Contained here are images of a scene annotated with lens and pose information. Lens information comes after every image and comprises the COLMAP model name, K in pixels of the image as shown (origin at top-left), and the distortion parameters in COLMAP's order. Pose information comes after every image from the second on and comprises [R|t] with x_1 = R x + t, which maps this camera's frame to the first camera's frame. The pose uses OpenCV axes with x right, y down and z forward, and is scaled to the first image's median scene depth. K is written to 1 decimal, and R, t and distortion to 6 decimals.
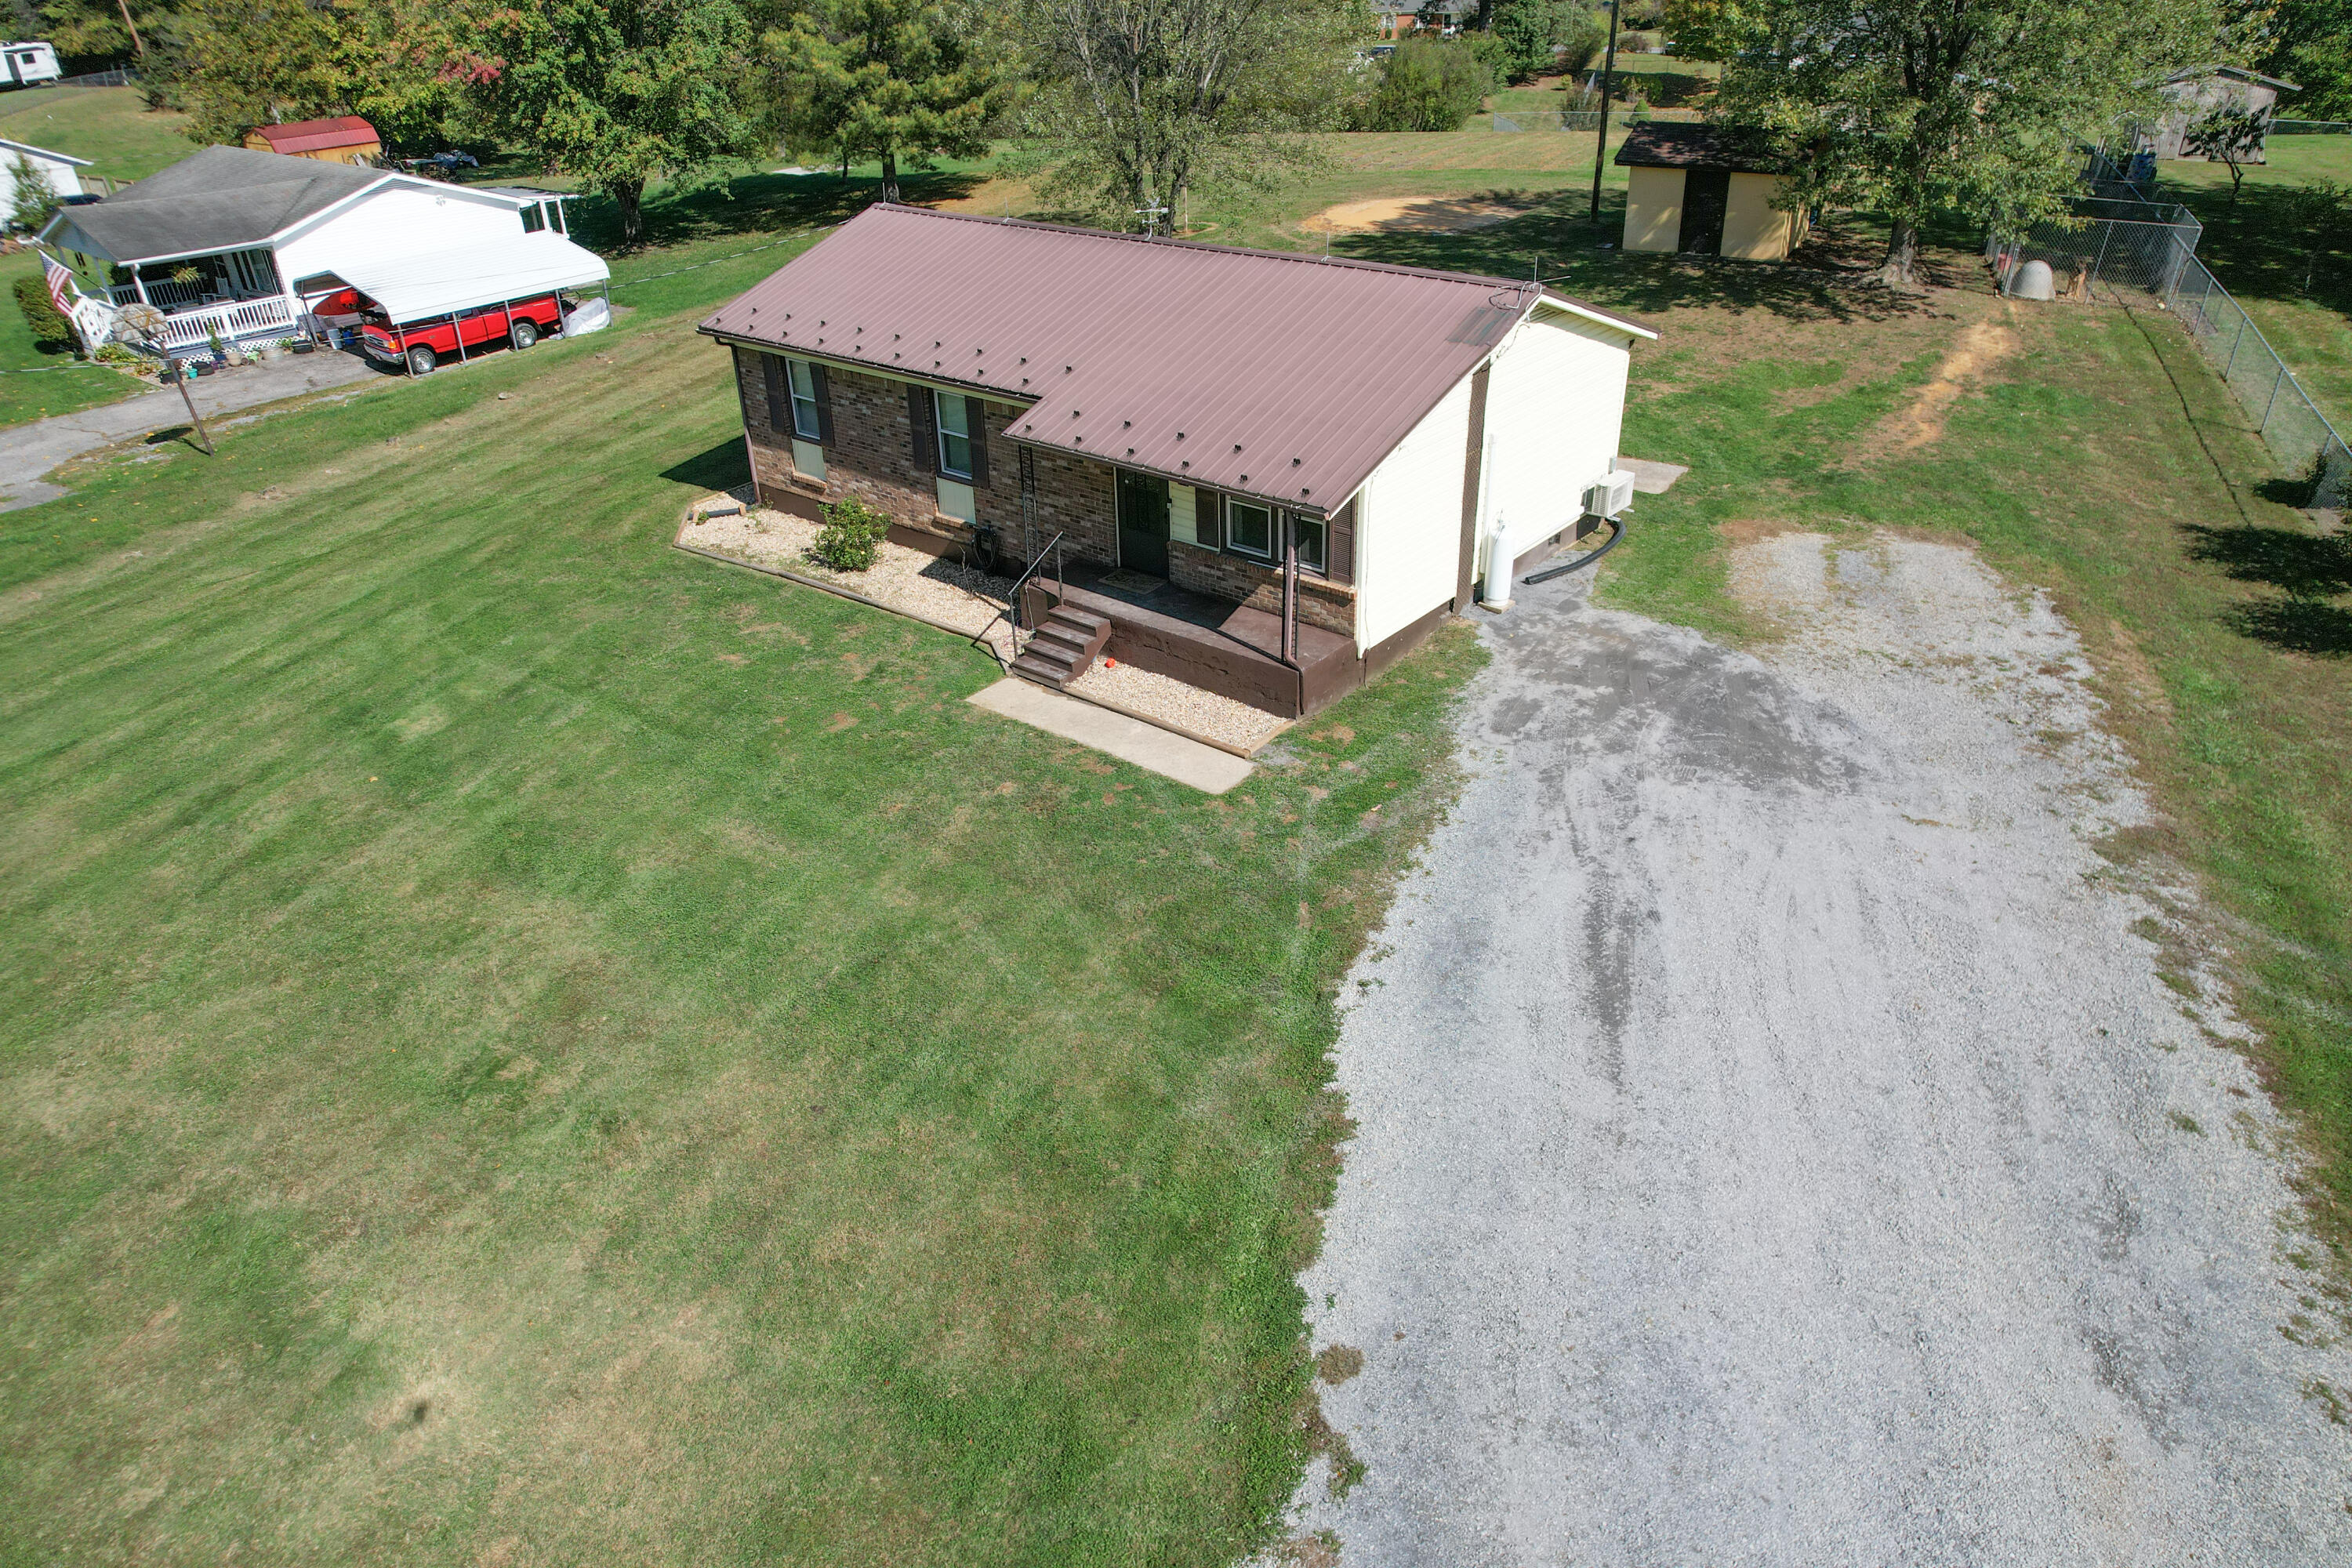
lens RADIAL K [[1497.8, 0, 1182.1], [0, 1497.8, 786.4], [0, 0, 1]] dist [-0.059657, 0.038460]
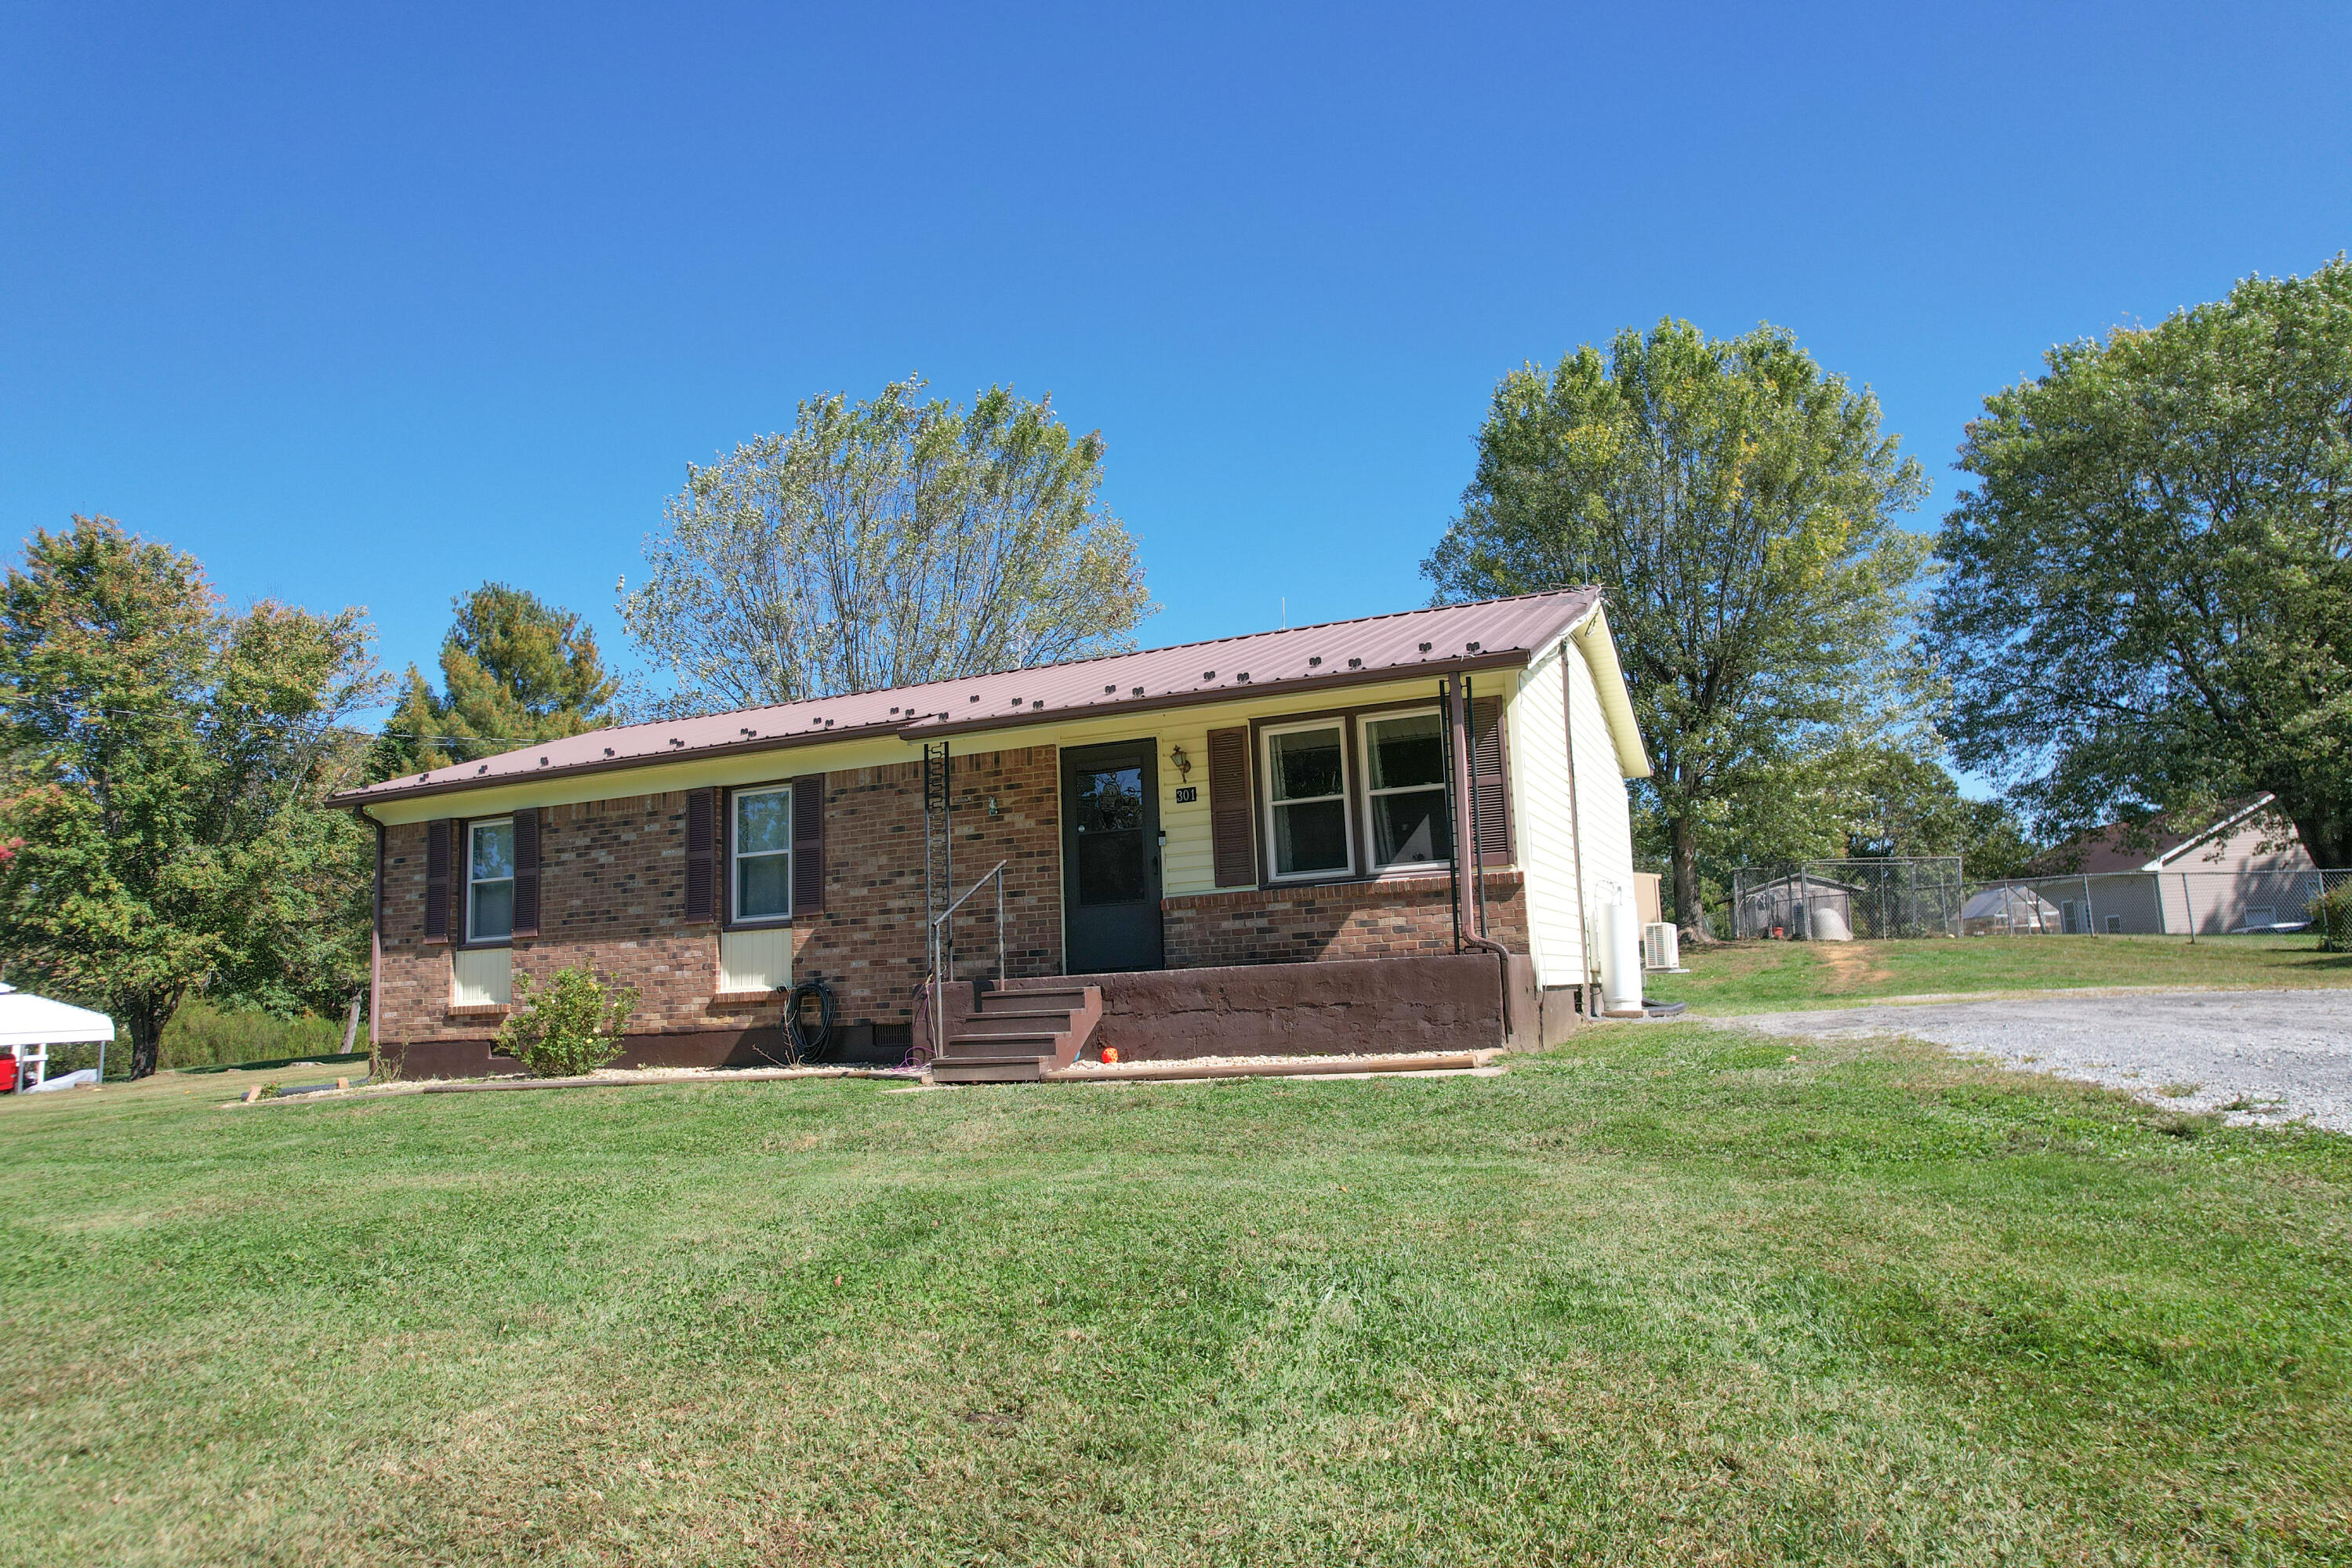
lens RADIAL K [[1497.8, 0, 1182.1], [0, 1497.8, 786.4], [0, 0, 1]] dist [-0.059657, 0.038460]
pose [[0.957702, 0.027168, 0.286476, -0.179858], [0.159842, 0.777599, -0.608103, 0.178749], [-0.239284, 0.628173, 0.740366, 0.501392]]
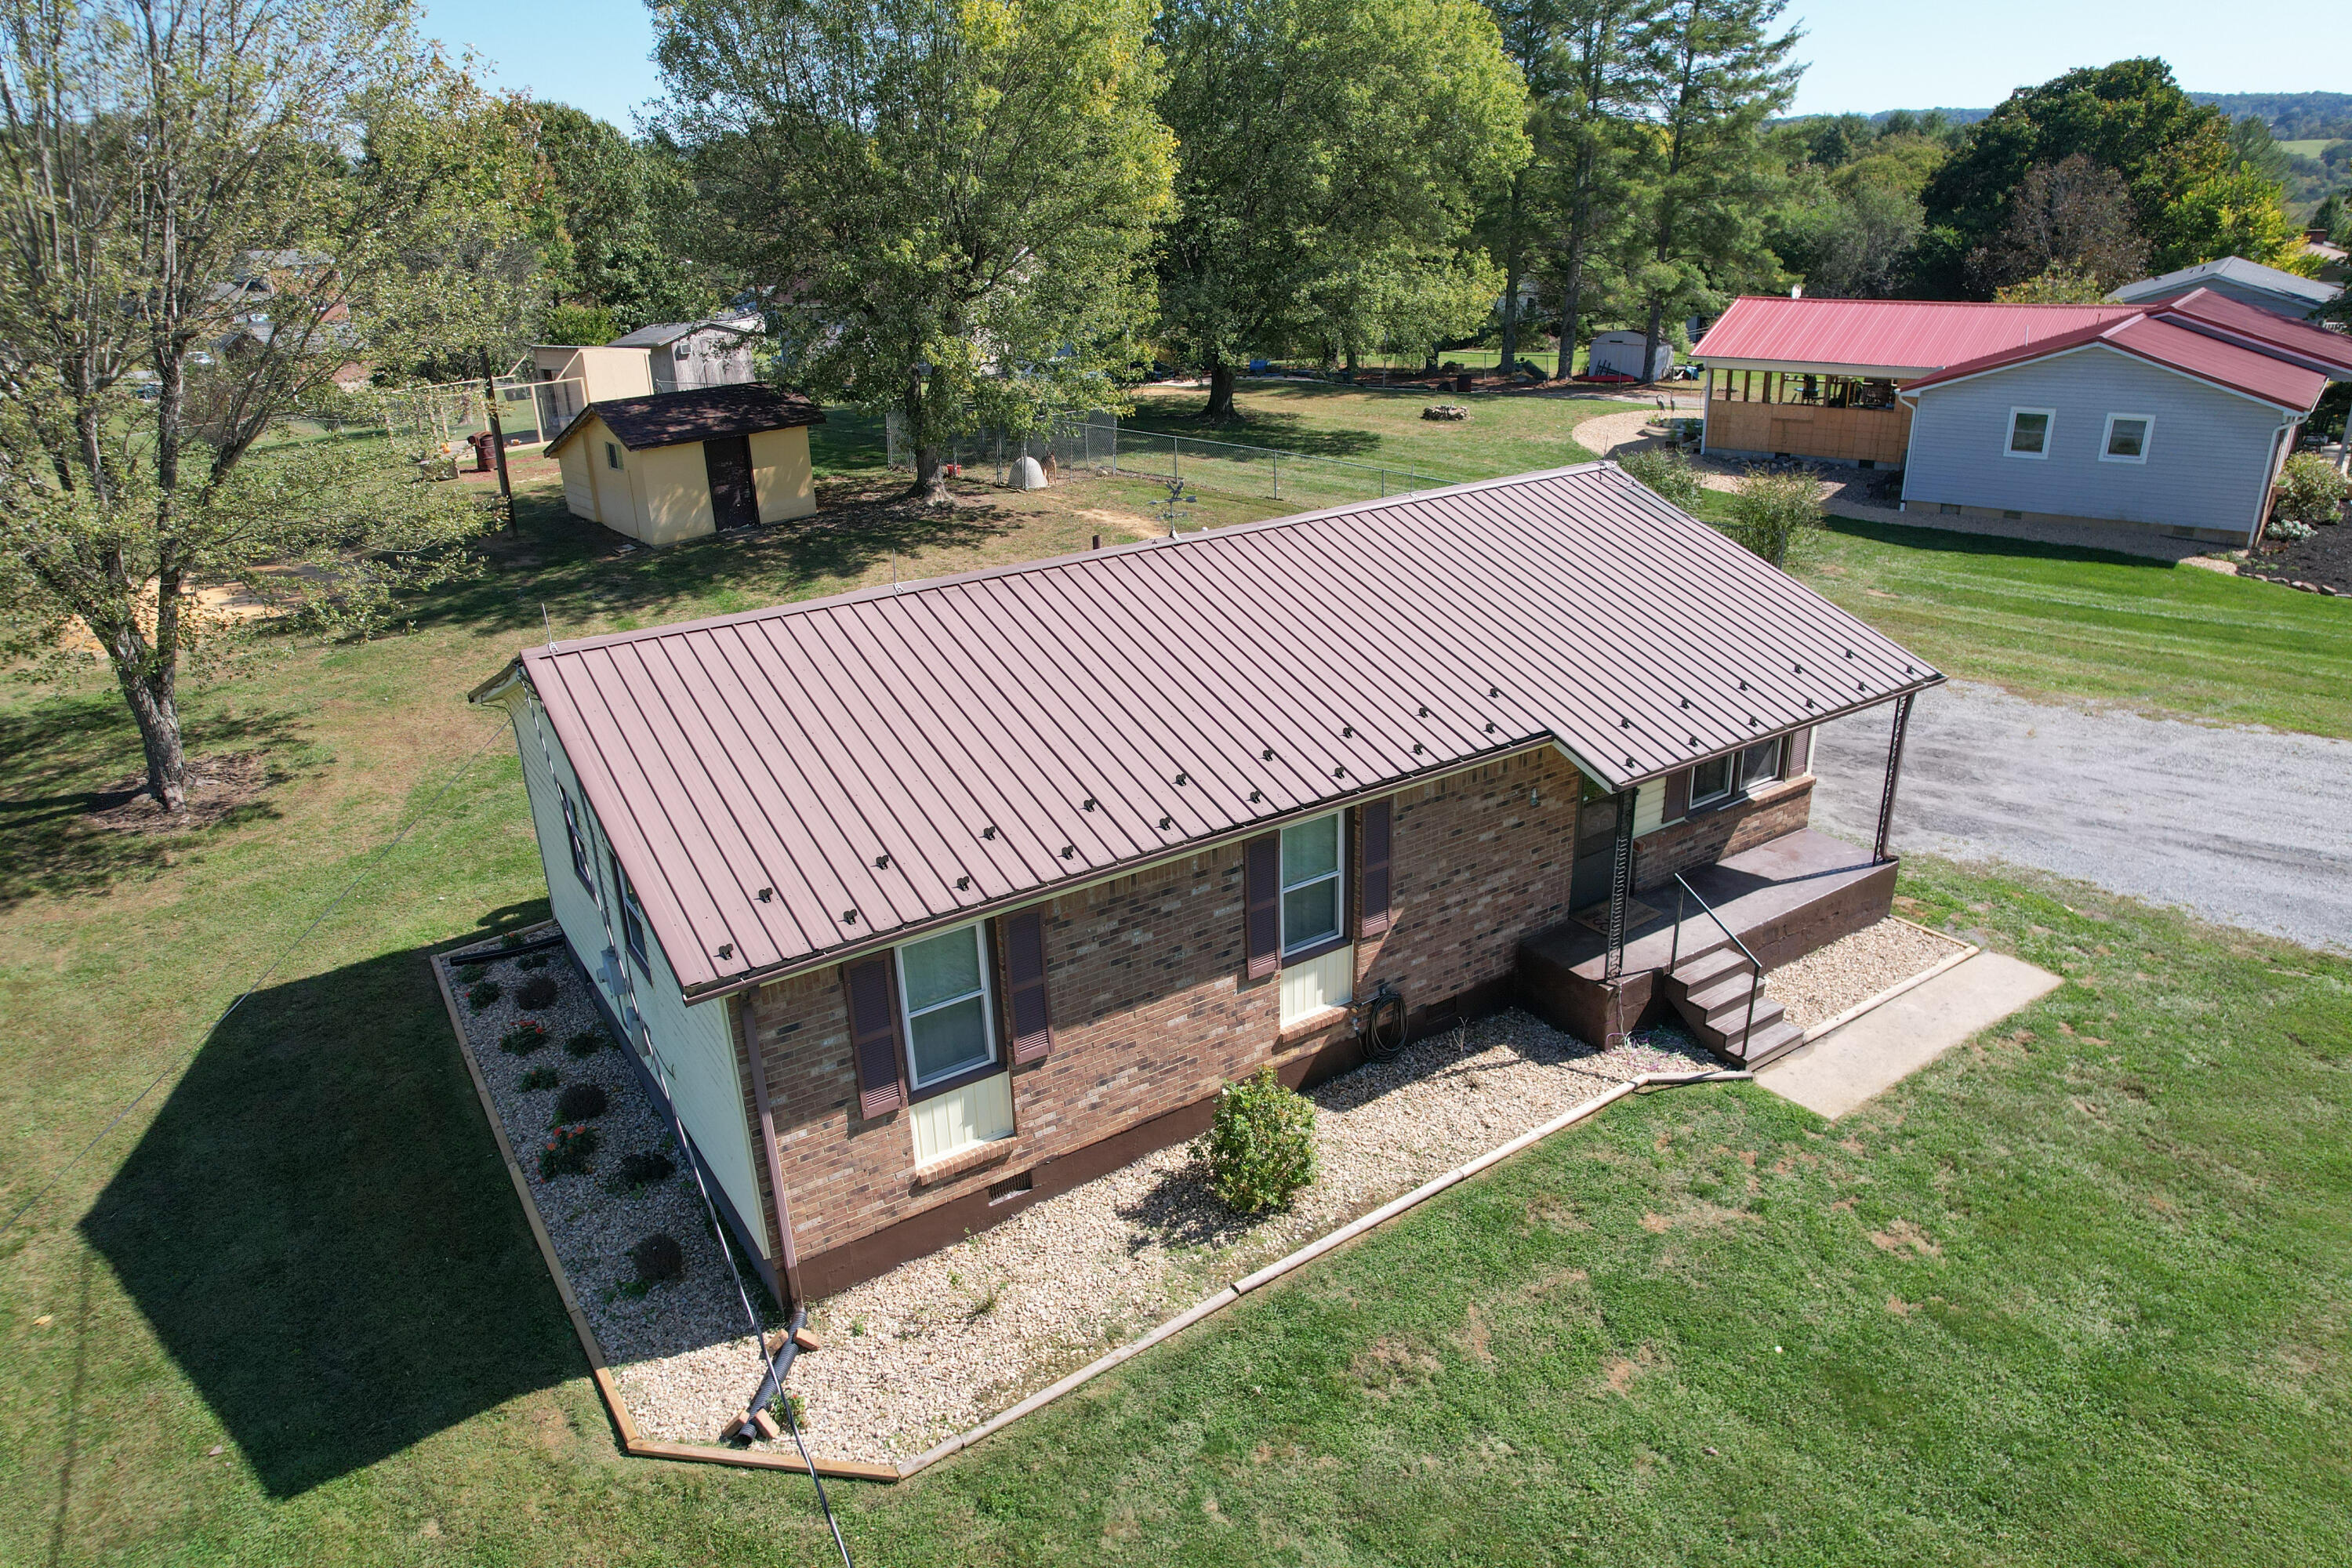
lens RADIAL K [[1497.8, 0, 1182.1], [0, 1497.8, 786.4], [0, 0, 1]] dist [-0.059657, 0.038460]
pose [[0.292841, -0.340110, 0.893627, -0.751866], [0.500460, 0.850877, 0.159839, -0.425984], [-0.814729, 0.400417, 0.419383, 0.848006]]
